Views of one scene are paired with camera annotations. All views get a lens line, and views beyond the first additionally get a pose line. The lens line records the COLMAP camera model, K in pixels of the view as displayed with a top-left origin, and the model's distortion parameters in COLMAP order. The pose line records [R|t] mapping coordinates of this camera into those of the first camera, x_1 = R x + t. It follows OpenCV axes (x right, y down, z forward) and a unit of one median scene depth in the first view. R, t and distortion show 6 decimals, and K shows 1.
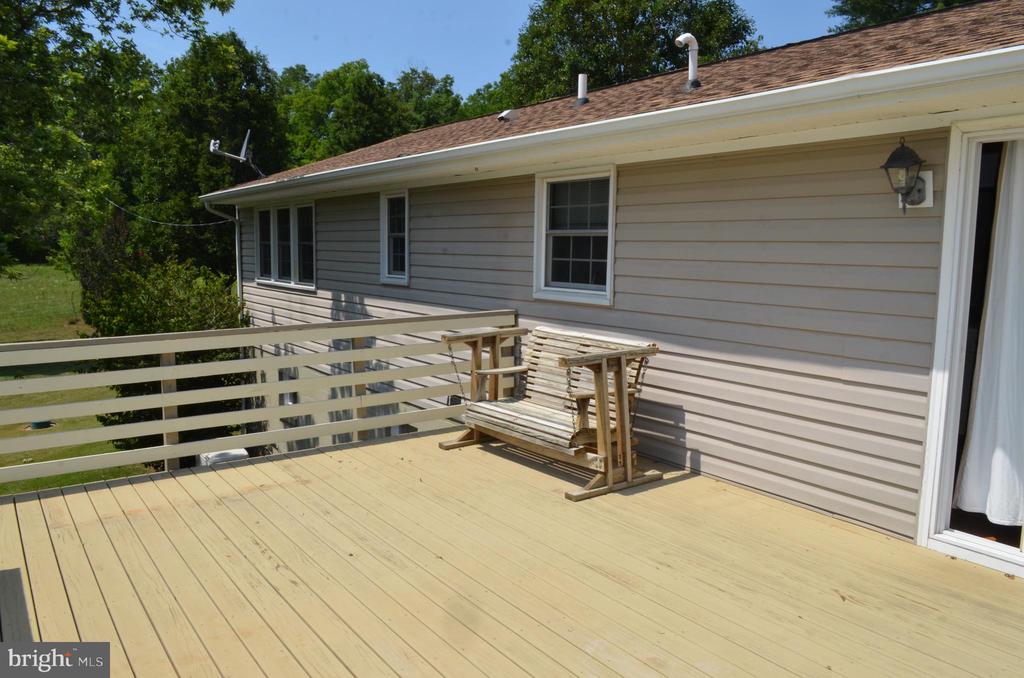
lens RADIAL K [[794.6, 0, 510.2], [0, 794.6, 340.3], [0, 0, 1]] dist [-0.026735, 0.012039]
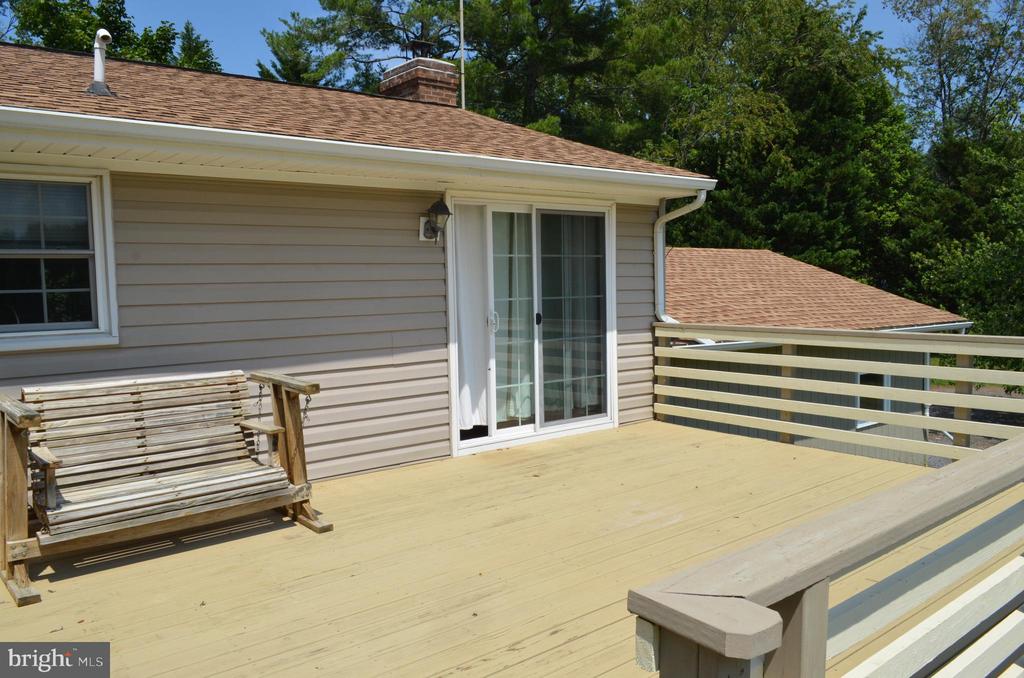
lens RADIAL K [[794.6, 0, 510.2], [0, 794.6, 340.3], [0, 0, 1]] dist [-0.026735, 0.012039]
pose [[-0.080395, -0.084512, 0.993174, -0.863508], [0.135819, 0.986177, 0.094911, -0.085514], [-0.987466, 0.142522, -0.067806, 0.810792]]
